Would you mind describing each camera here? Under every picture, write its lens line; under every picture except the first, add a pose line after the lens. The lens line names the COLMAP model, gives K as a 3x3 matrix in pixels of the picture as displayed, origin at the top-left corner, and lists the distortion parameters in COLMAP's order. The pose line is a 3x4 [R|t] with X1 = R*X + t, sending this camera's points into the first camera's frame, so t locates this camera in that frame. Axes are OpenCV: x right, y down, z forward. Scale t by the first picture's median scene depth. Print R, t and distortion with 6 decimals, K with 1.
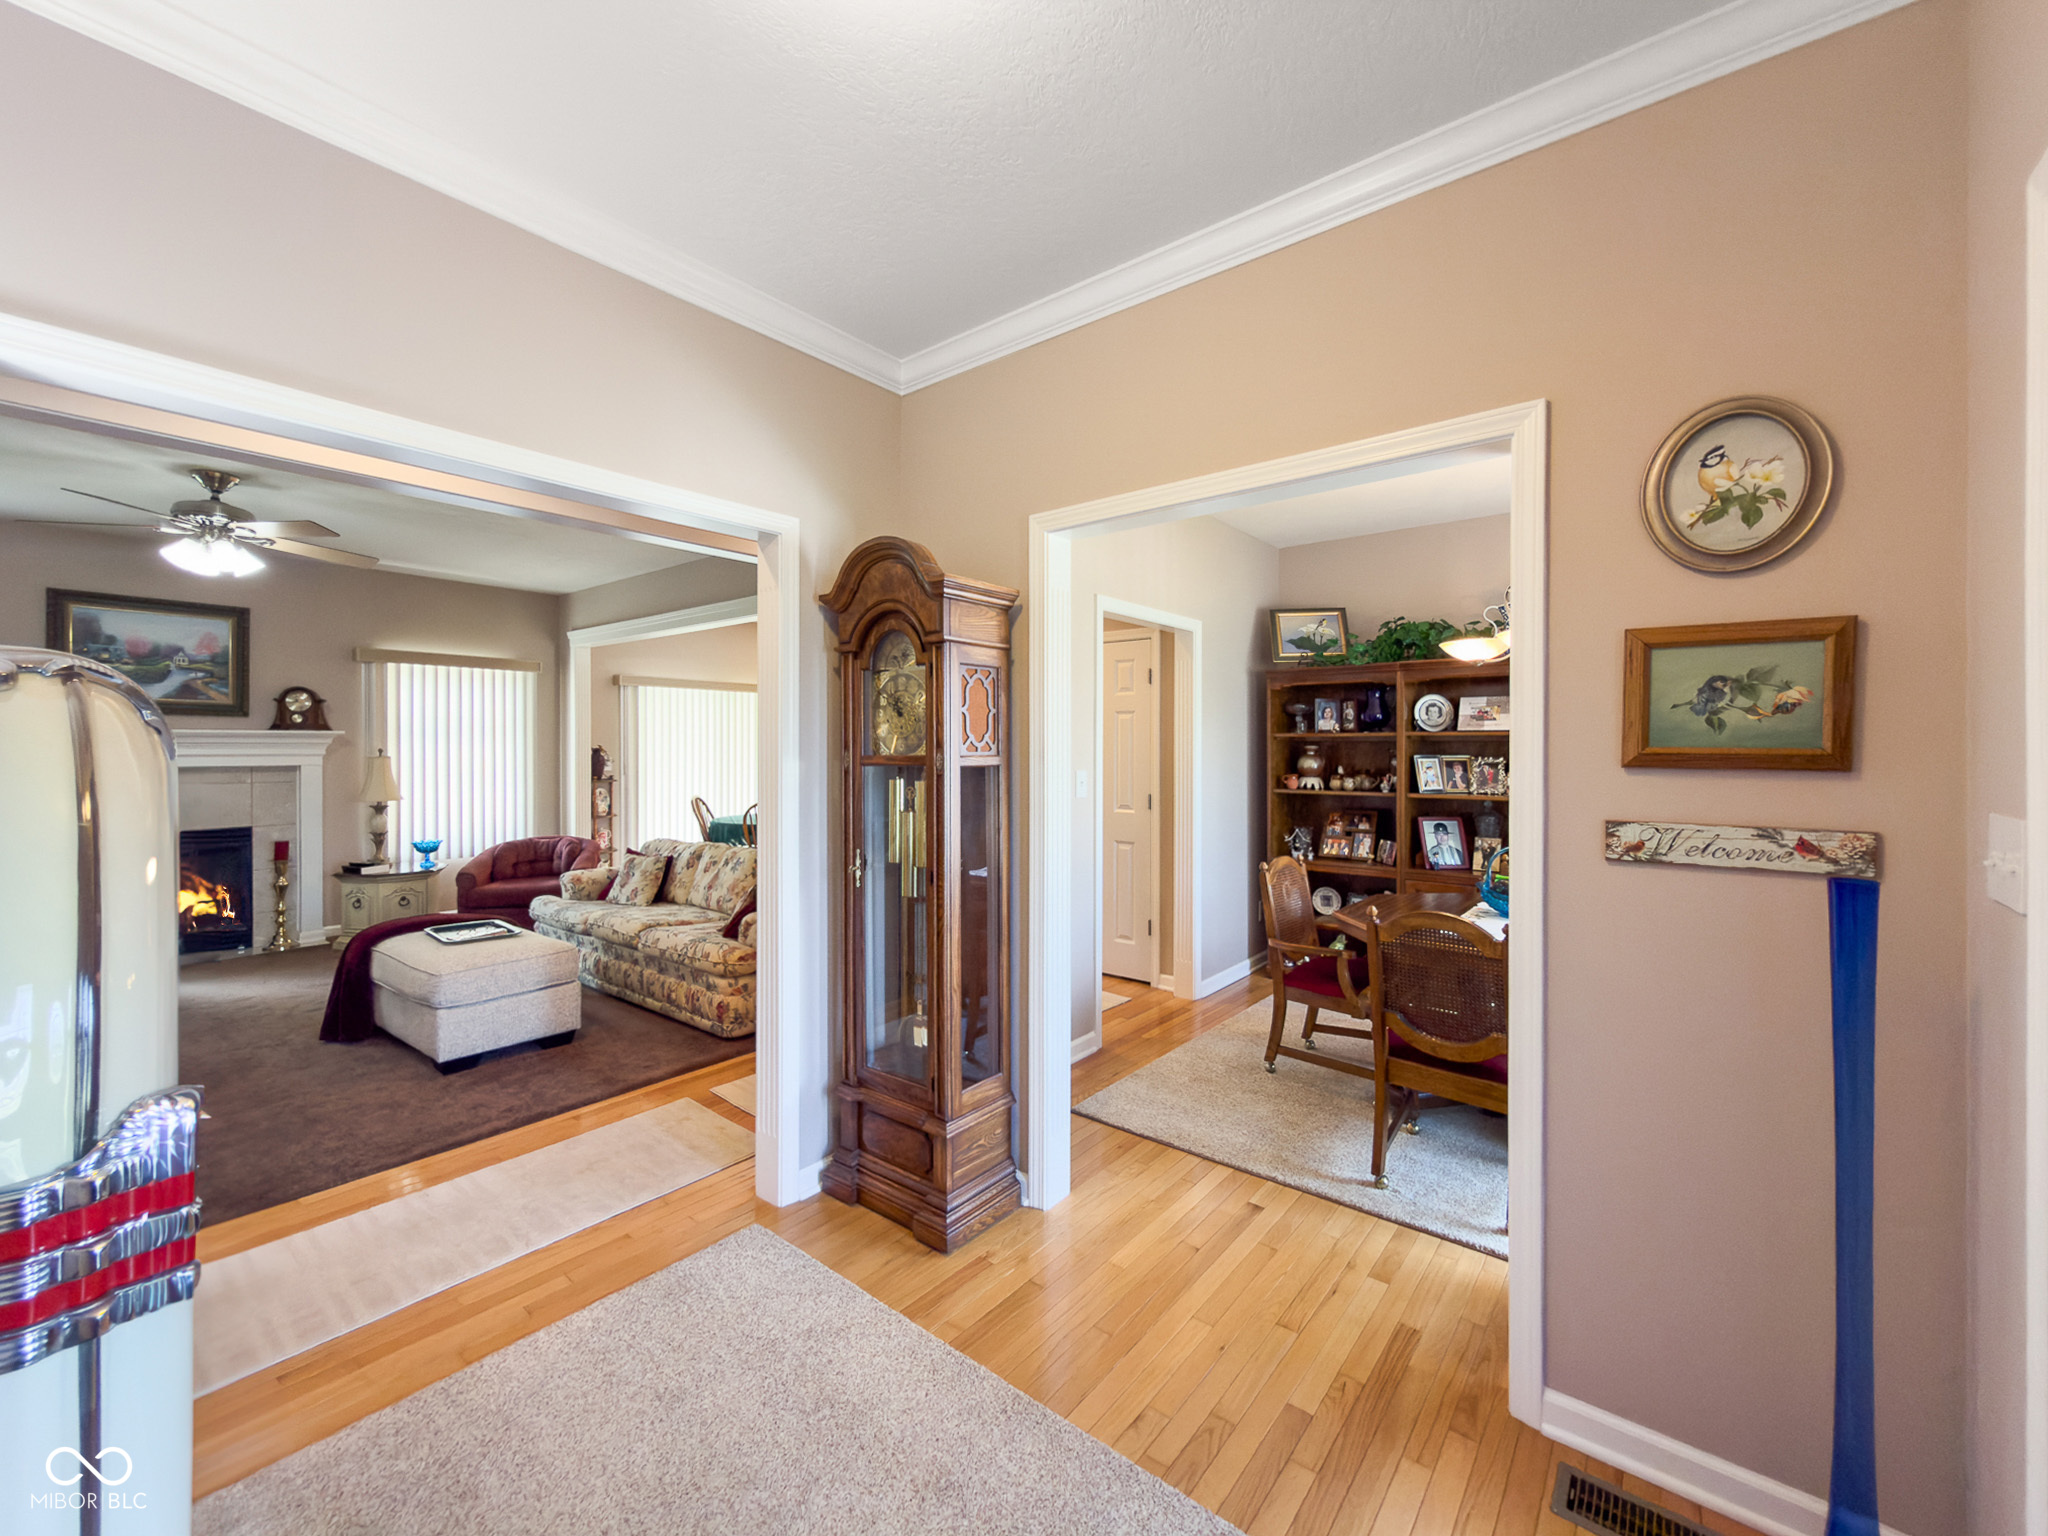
lens RADIAL K [[823.7, 0, 1025.7], [0, 823.7, 752.6], [0, 0, 1]] dist [0.001297, 0.000316]
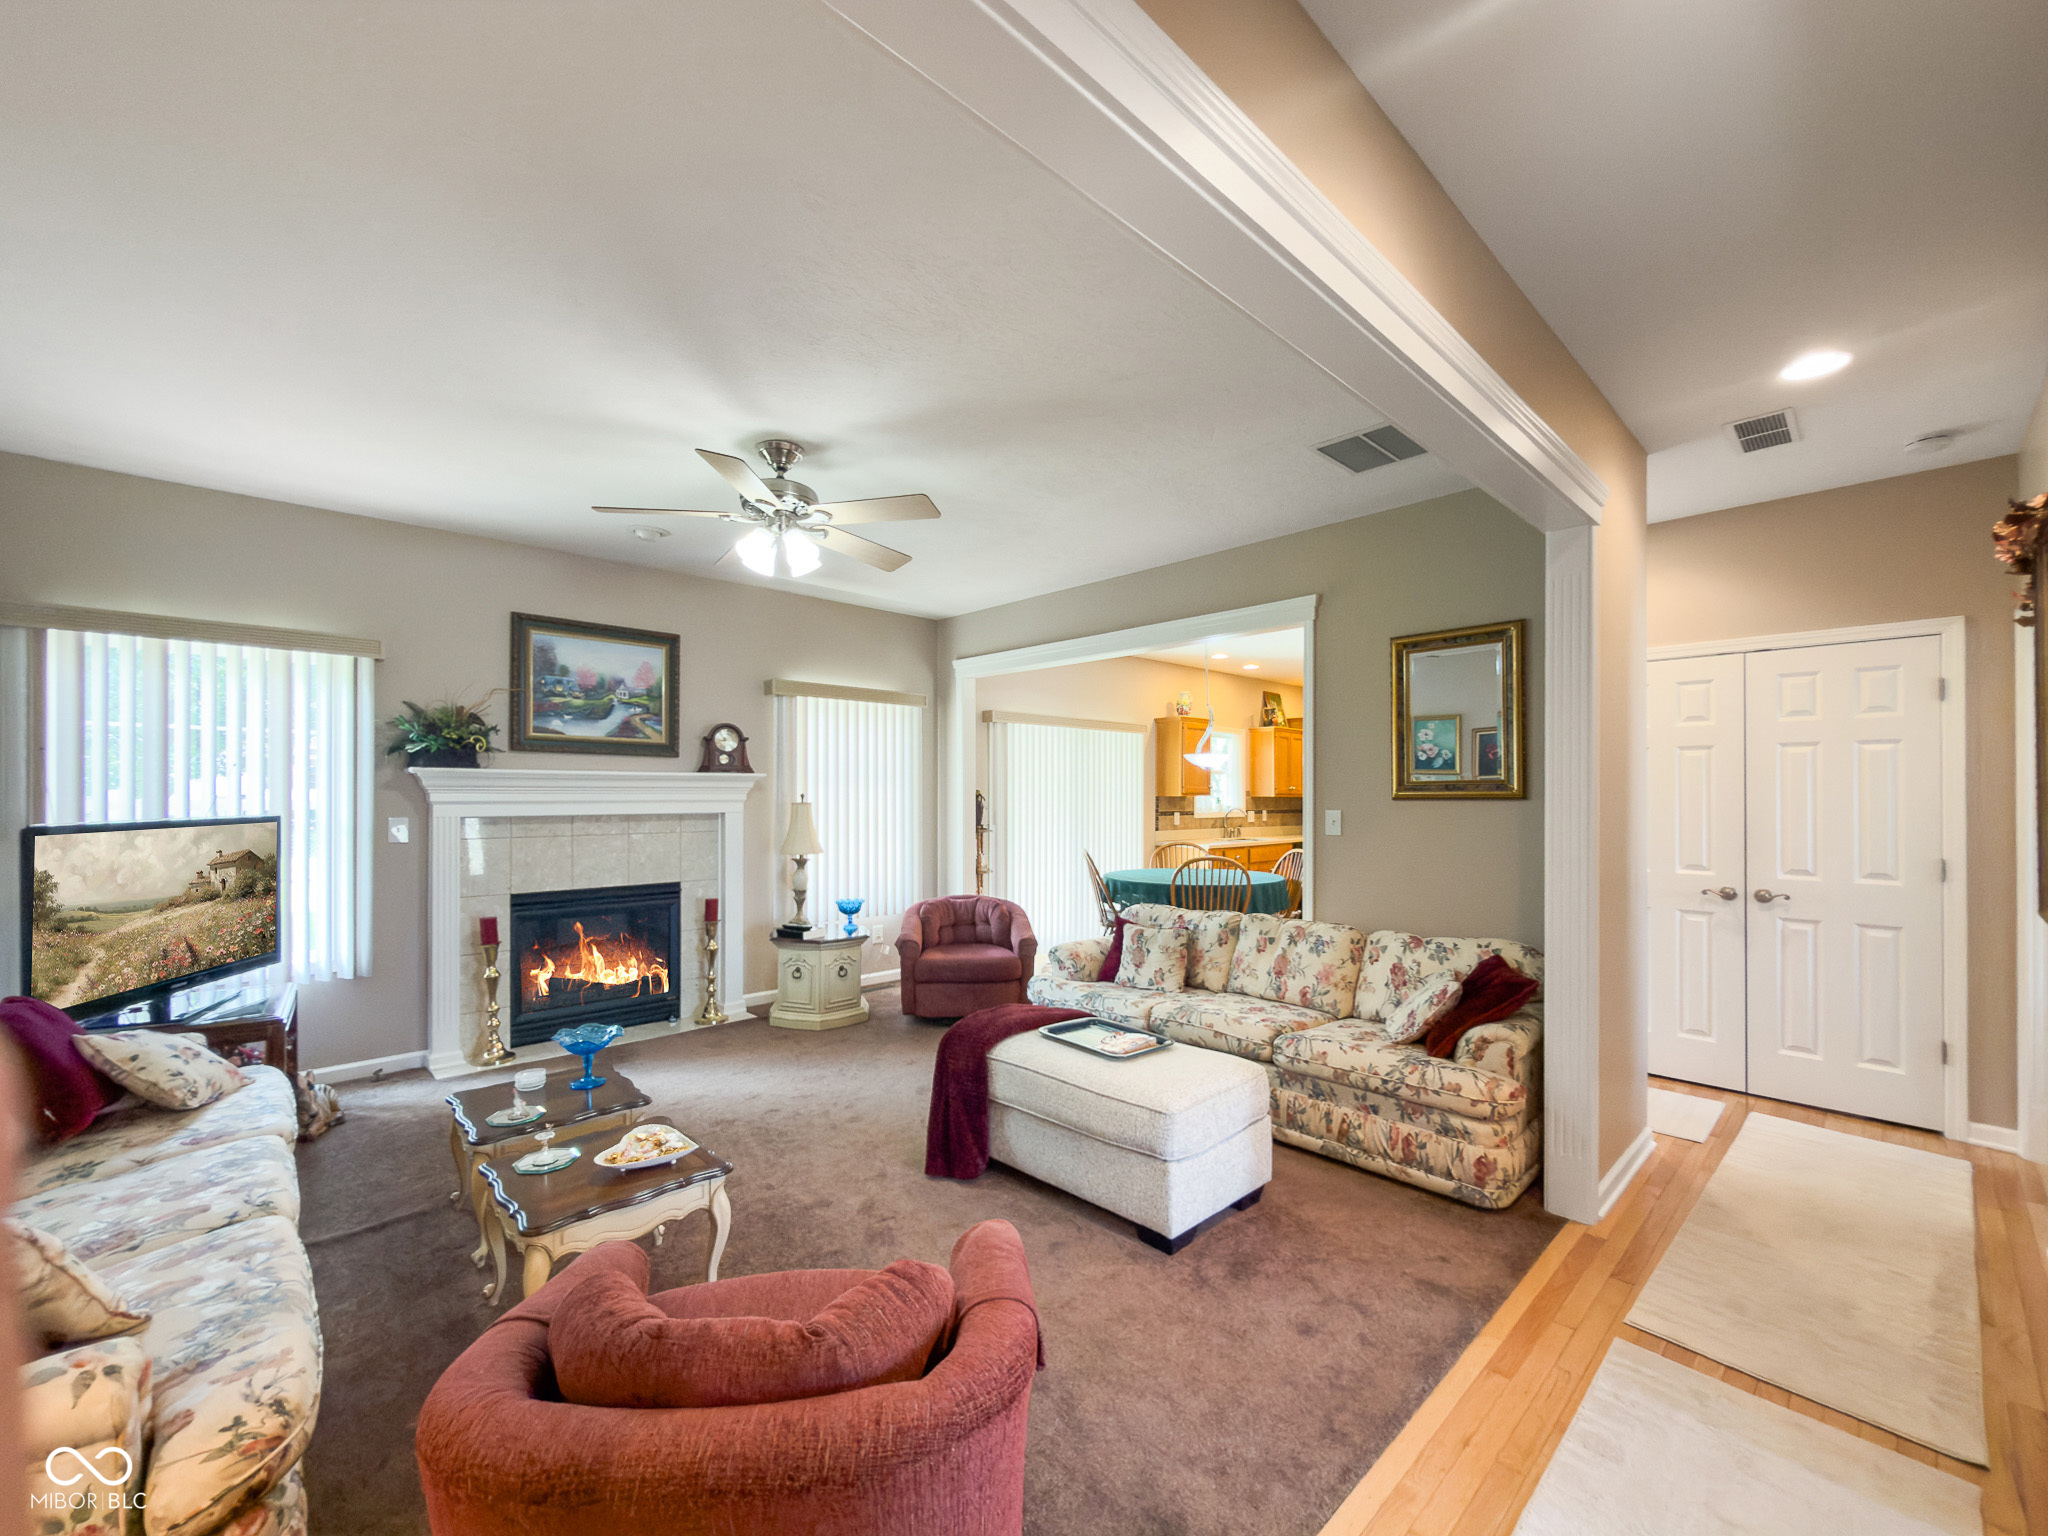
lens RADIAL K [[829.8, 0, 1016.7], [0, 829.8, 797.6], [0, 0, 1]] dist [0.002893, 0.000472]
pose [[0.989656, 0.000611, -0.143463, -0.458774], [-0.000963, 0.999997, -0.002379, 0.001003], [0.143461, 0.002493, 0.989653, 0.173456]]
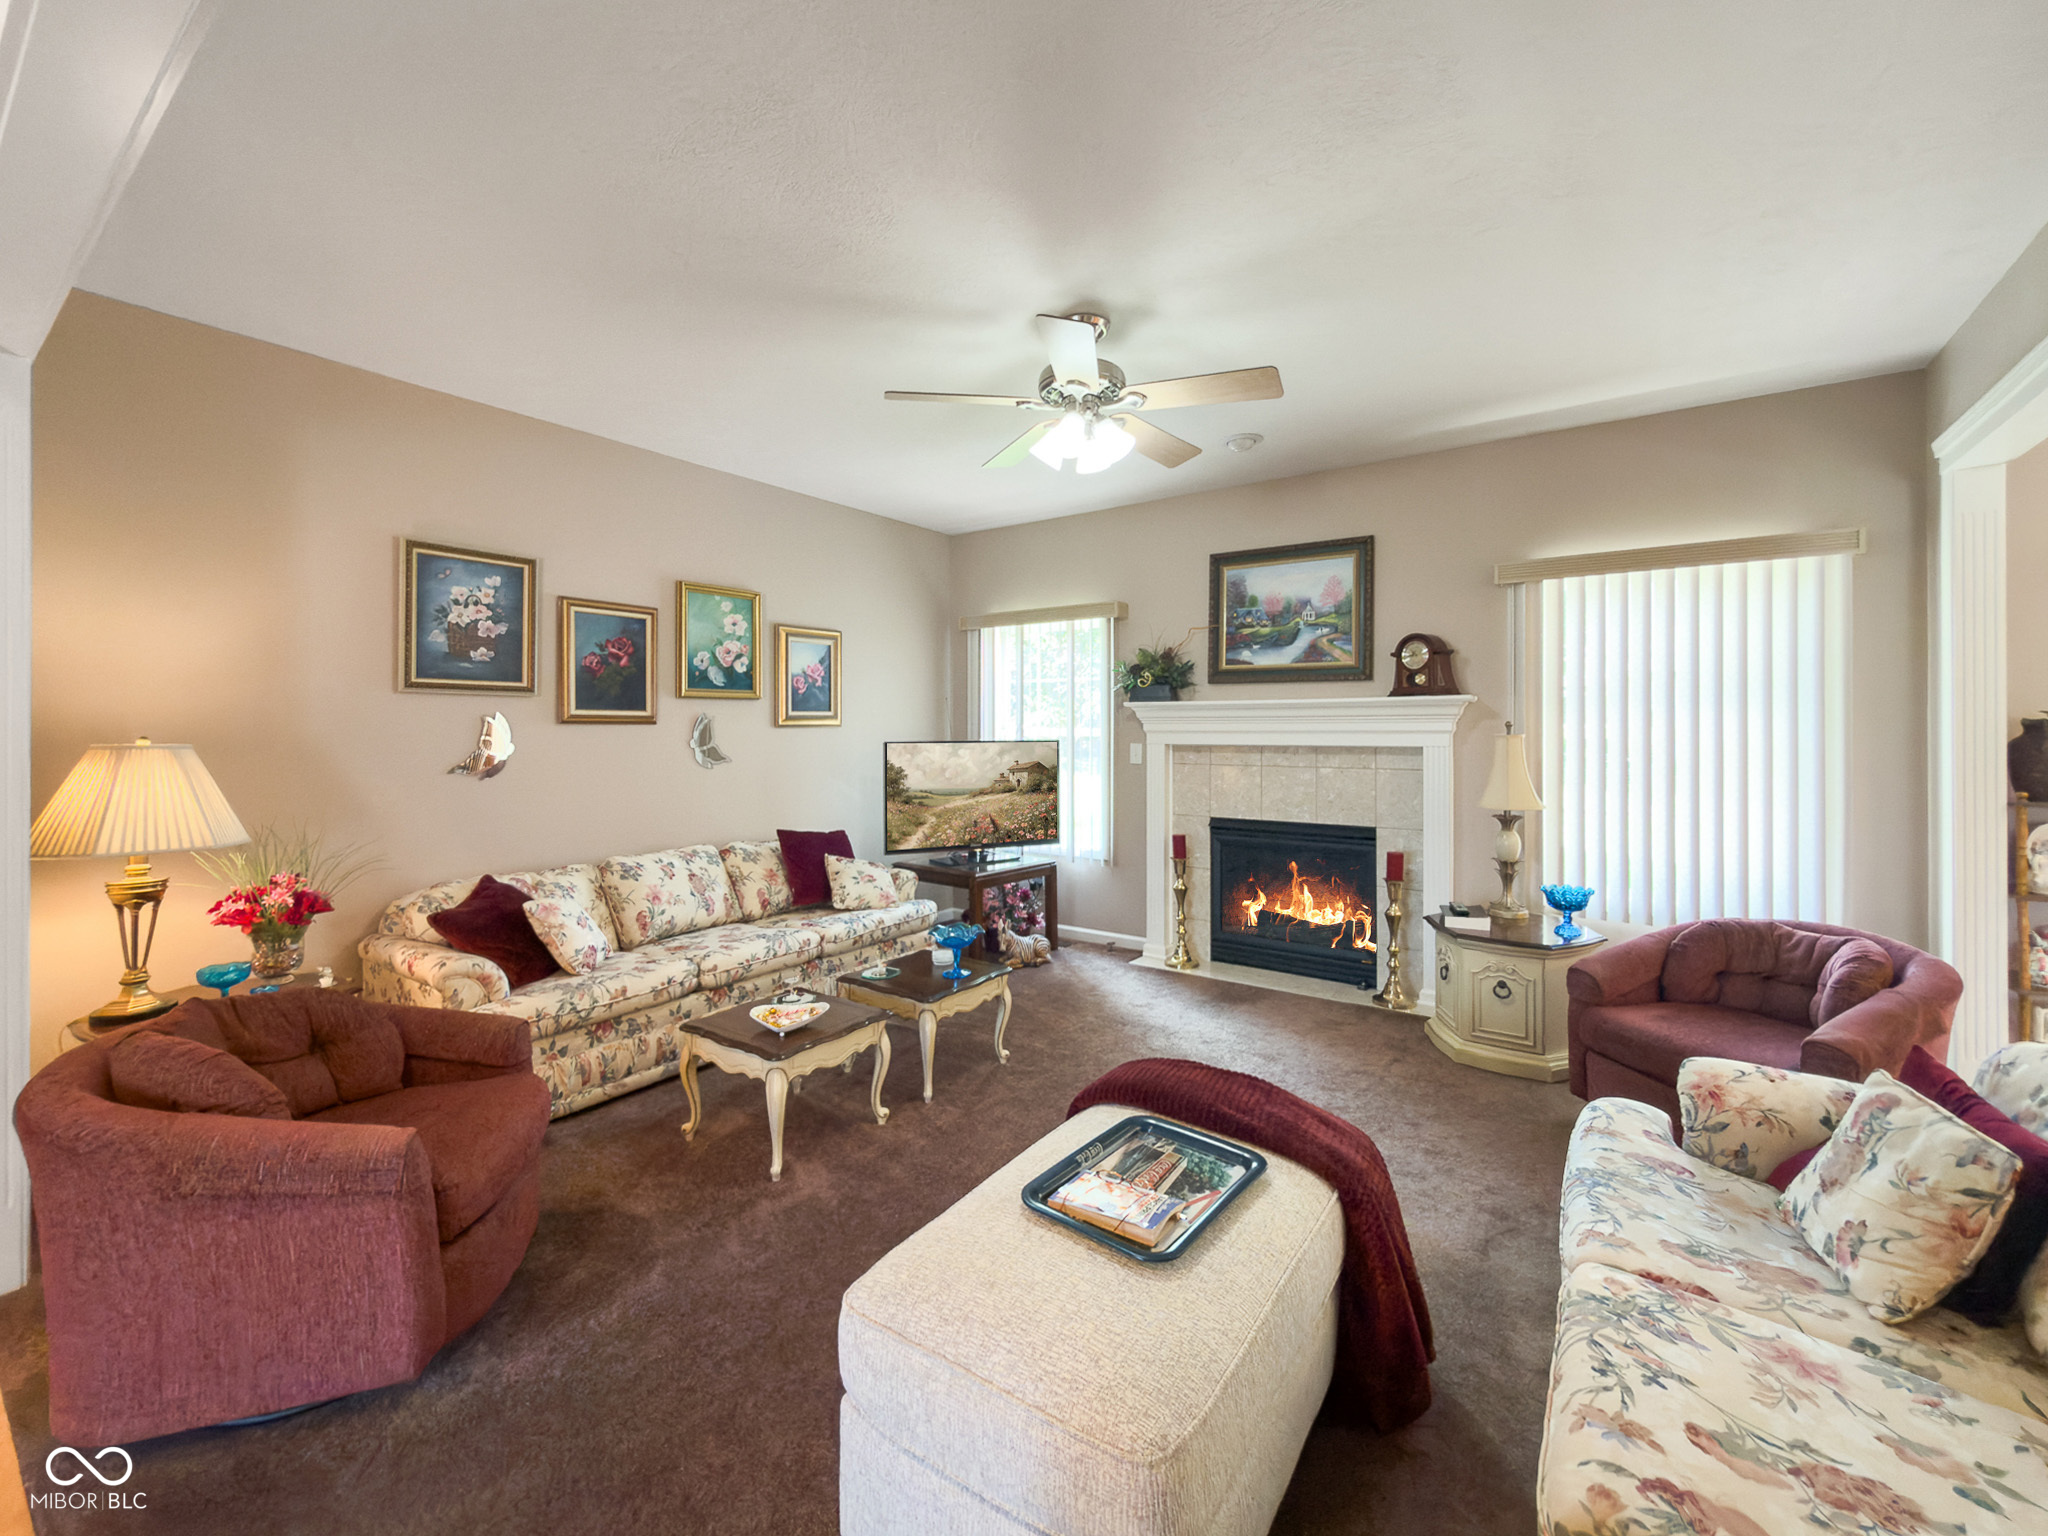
lens RADIAL K [[844.7, 0, 1046.8], [0, 844.7, 726.4], [0, 0, 1]] dist [-0.000055, 0.000079]
pose [[0.062667, -0.005288, -0.998021, -0.196902], [-0.007956, 0.999952, -0.005798, 0.005083], [0.998003, 0.008303, 0.062622, 0.661648]]
